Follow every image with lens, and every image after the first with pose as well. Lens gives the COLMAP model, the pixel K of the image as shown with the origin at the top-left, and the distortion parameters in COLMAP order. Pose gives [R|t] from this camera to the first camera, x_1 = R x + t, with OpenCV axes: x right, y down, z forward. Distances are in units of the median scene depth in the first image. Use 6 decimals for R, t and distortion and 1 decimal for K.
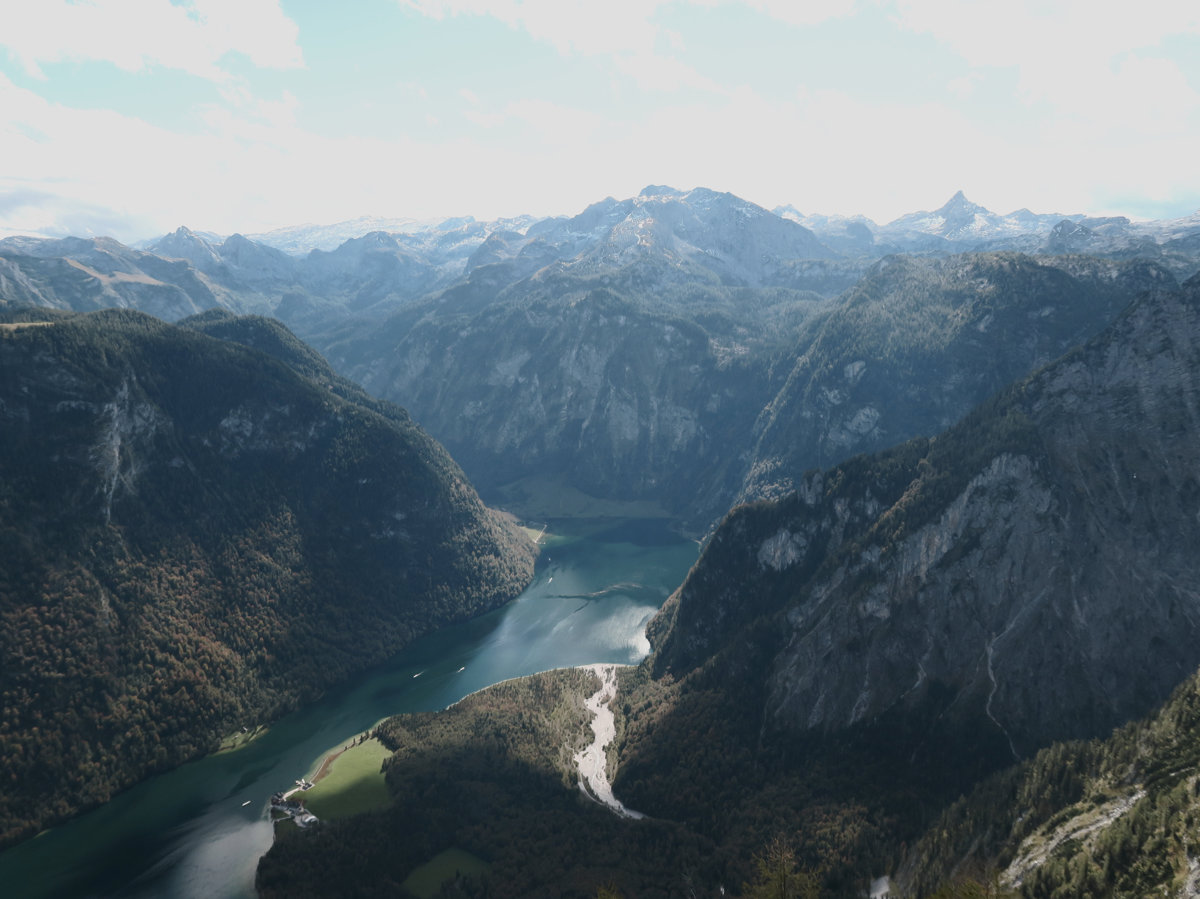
lens RADIAL K [[931.8, 0, 600.0], [0, 931.8, 449.5], [0, 0, 1]] dist [-0.009988, -0.001714]
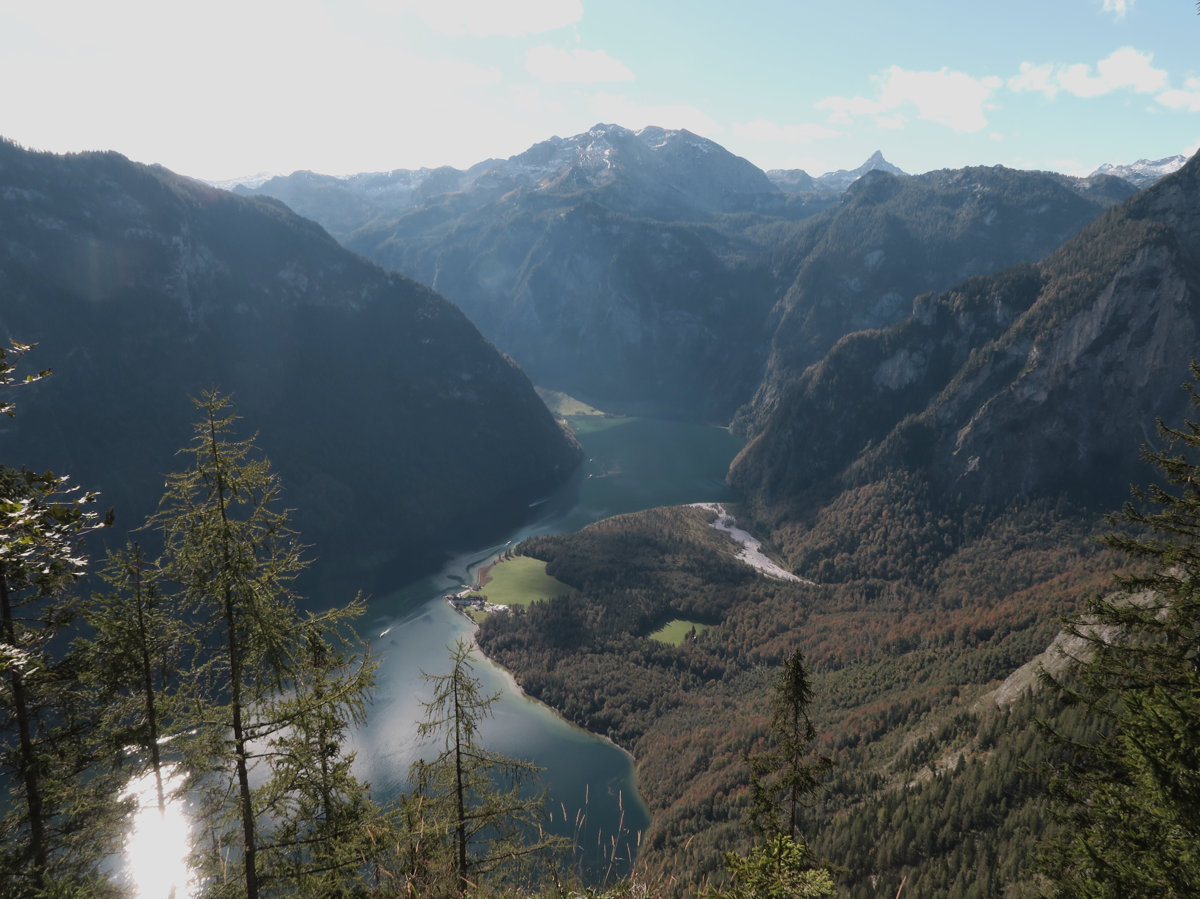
lens RADIAL K [[931.8, 0, 600.0], [0, 931.8, 449.5], [0, 0, 1]] dist [-0.009988, -0.001714]
pose [[0.990107, -0.009222, 0.140013, -0.246693], [0.008242, 0.999937, 0.007574, 0.163766], [-0.140075, -0.006345, 0.990121, 0.020765]]
